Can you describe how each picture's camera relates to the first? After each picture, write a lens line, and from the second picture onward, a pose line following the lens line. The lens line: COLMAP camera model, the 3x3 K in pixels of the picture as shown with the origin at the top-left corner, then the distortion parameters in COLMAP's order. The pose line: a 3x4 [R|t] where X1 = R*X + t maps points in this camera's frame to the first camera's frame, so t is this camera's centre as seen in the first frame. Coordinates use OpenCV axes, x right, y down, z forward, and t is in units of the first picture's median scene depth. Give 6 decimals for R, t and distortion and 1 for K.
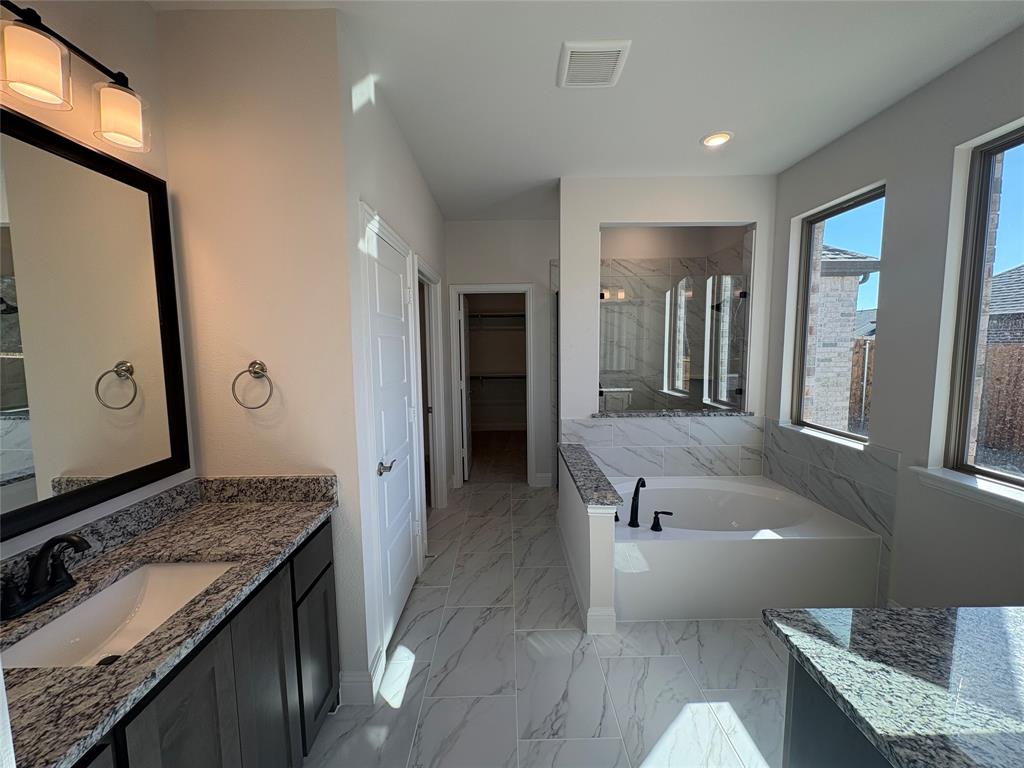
lens RADIAL K [[412.4, 0, 517.4], [0, 412.4, 387.7], [0, 0, 1]] dist [-0.000578, -0.000168]
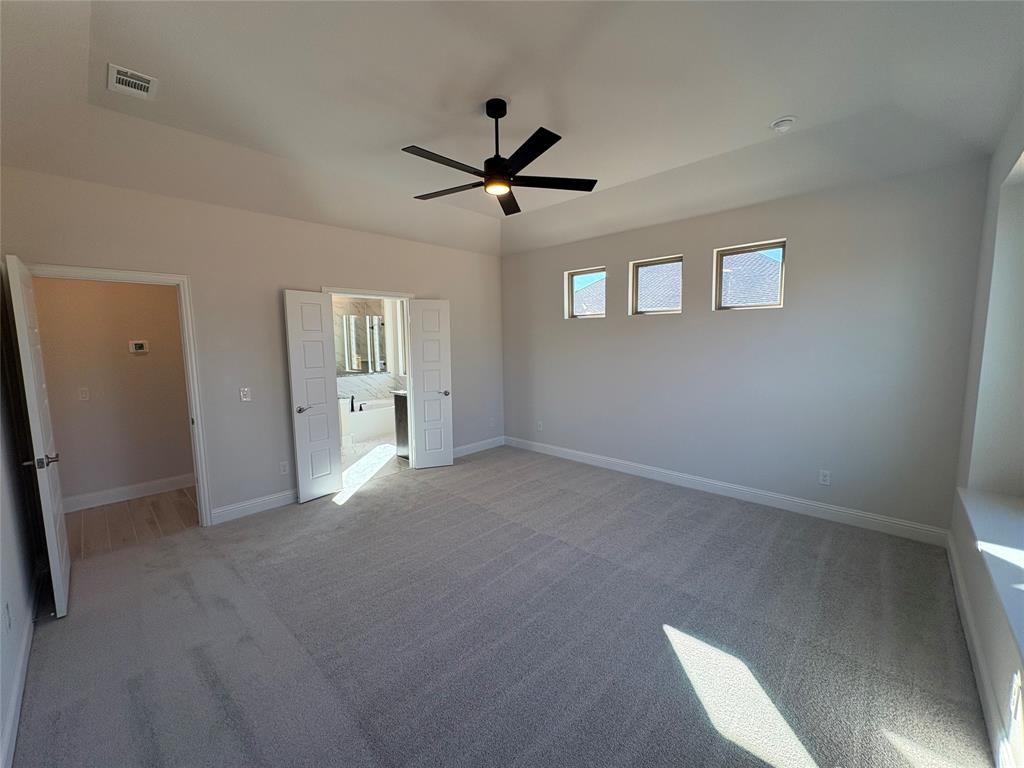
lens RADIAL K [[412.4, 0, 518.5], [0, 412.4, 381.8], [0, 0, 1]] dist [-0.000578, -0.000168]
pose [[0.697686, -0.080259, 0.711894, -0.590262], [0.083895, 0.996021, 0.030071, 0.096797], [-0.711475, 0.038744, 0.701643, -1.149401]]
